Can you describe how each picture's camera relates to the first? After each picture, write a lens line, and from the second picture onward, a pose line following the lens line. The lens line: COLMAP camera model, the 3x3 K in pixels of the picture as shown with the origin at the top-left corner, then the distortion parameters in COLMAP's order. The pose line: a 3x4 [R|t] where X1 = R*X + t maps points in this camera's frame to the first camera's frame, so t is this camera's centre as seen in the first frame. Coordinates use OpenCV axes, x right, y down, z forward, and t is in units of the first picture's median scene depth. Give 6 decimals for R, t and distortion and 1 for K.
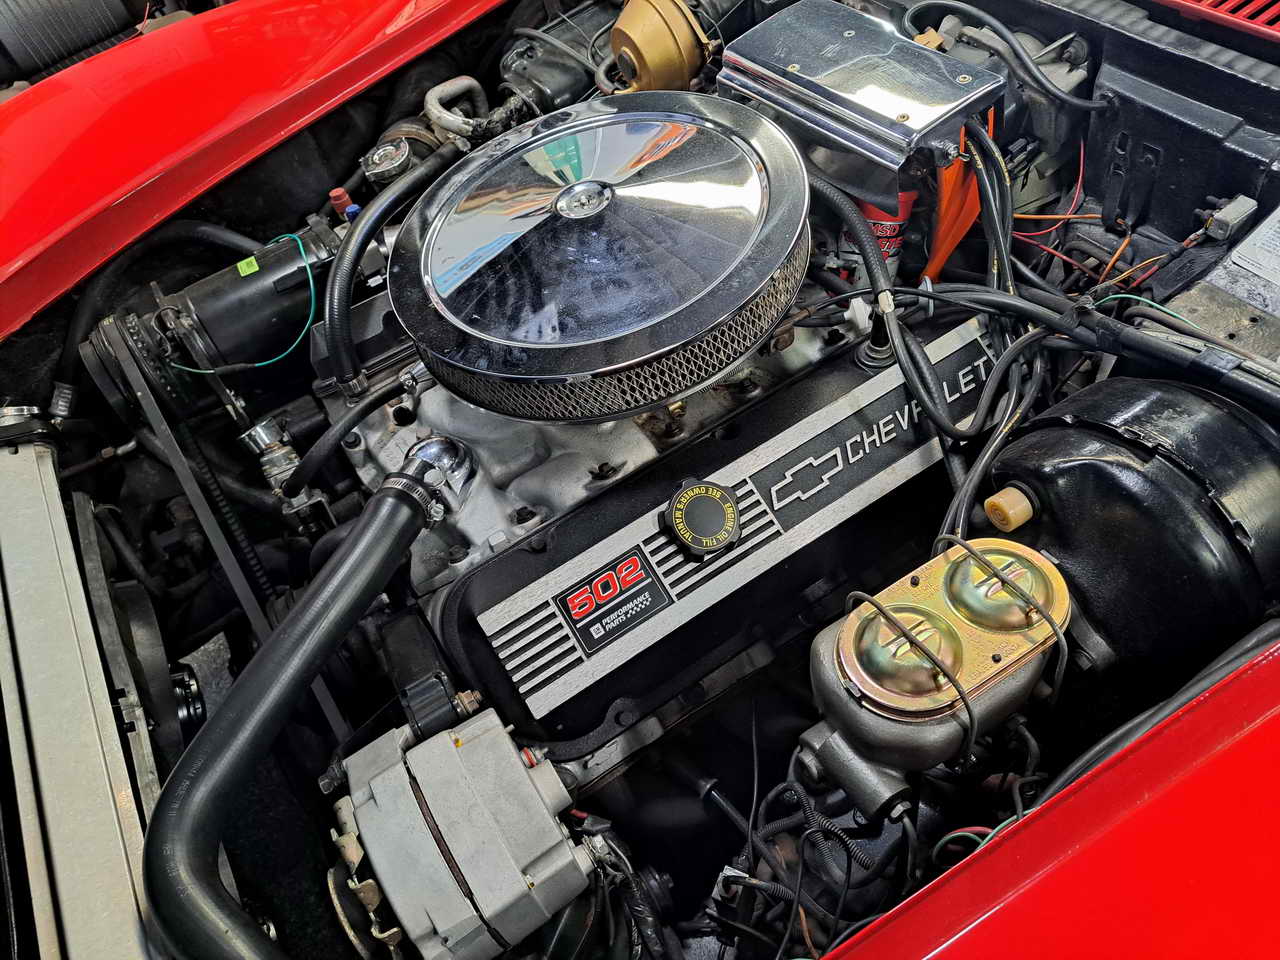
lens RADIAL K [[927.5, 0, 629.6], [0, 927.5, 483.7], [0, 0, 1]] dist [0.045021, -0.038680]
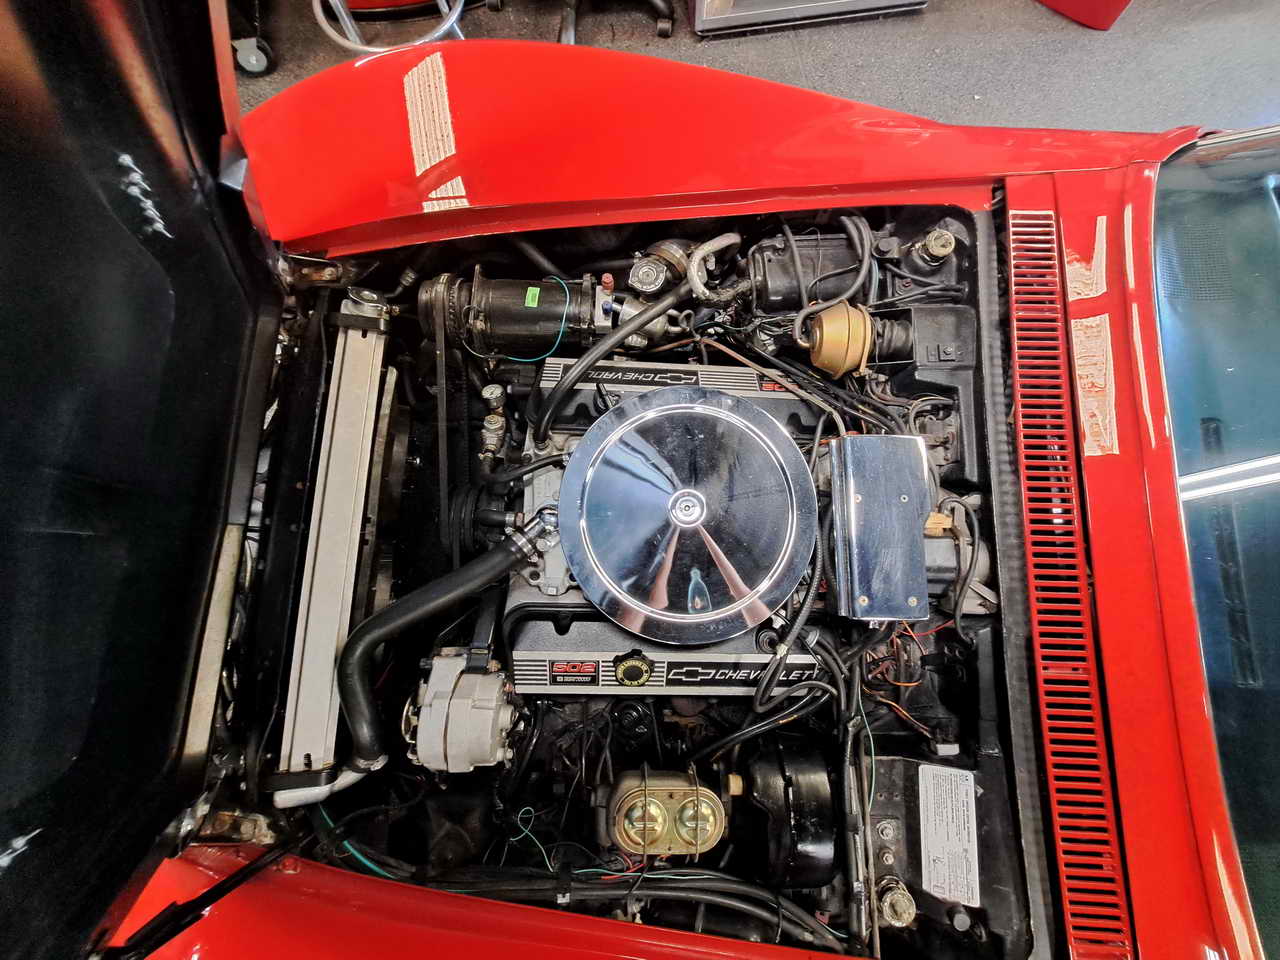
lens RADIAL K [[518.2, 0, 651.4], [0, 518.2, 477.3], [0, 0, 1]] dist [-0.021387, -0.000178]
pose [[0.806940, 0.577065, 0.125872, -0.268335], [-0.552343, 0.661805, 0.506885, -0.821385], [0.209203, -0.478550, 0.852774, 0.249118]]
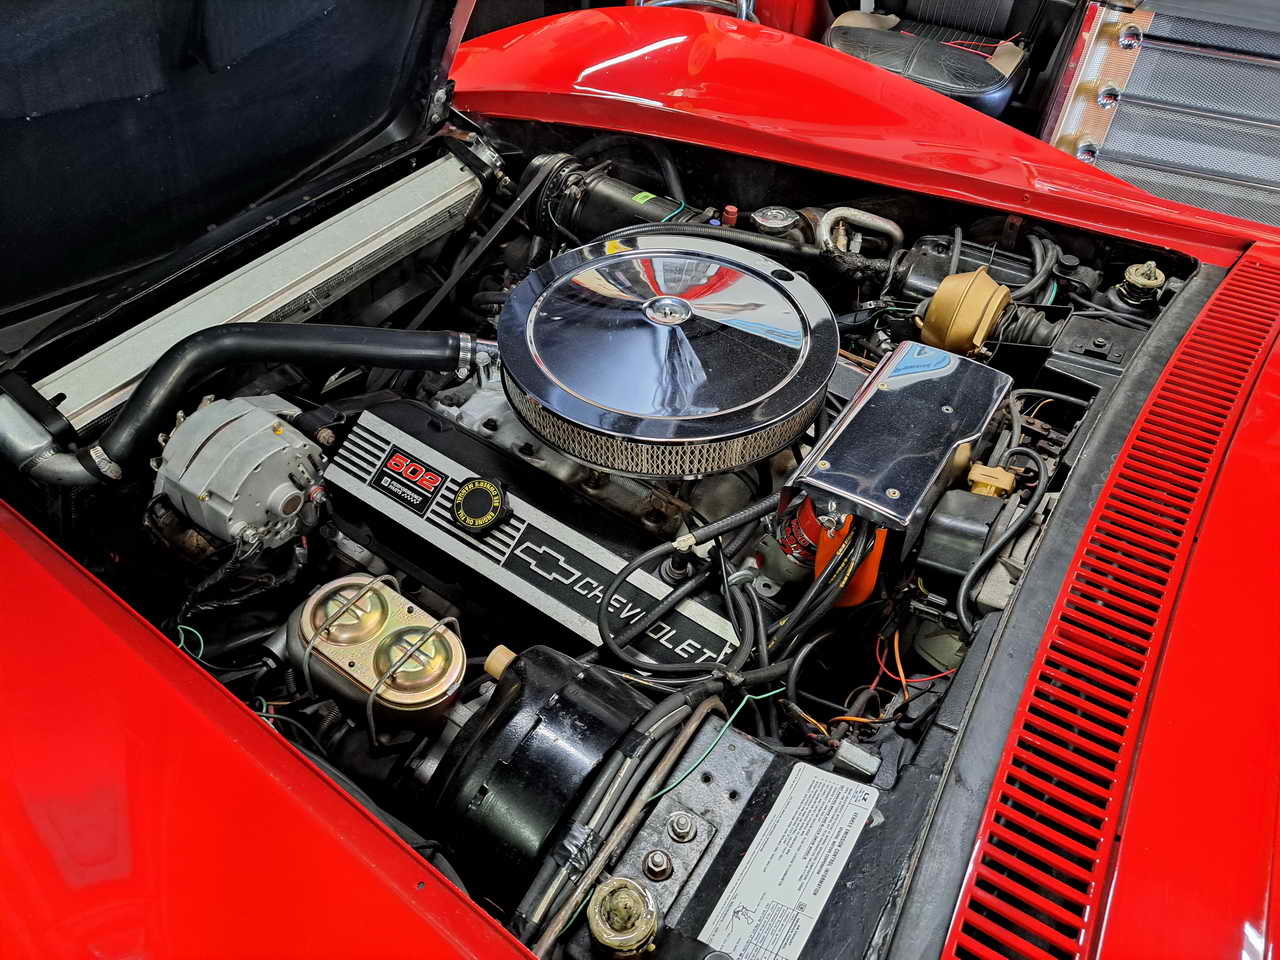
lens RADIAL K [[940.6, 0, 640.0], [0, 940.6, 480.0], [0, 0, 1]] dist [0.040801, -0.031031]
pose [[0.391662, 0.791877, -0.468542, 0.773427], [-0.787757, 0.551716, 0.273949, -0.533912], [0.475436, 0.261802, 0.839893, -0.045204]]
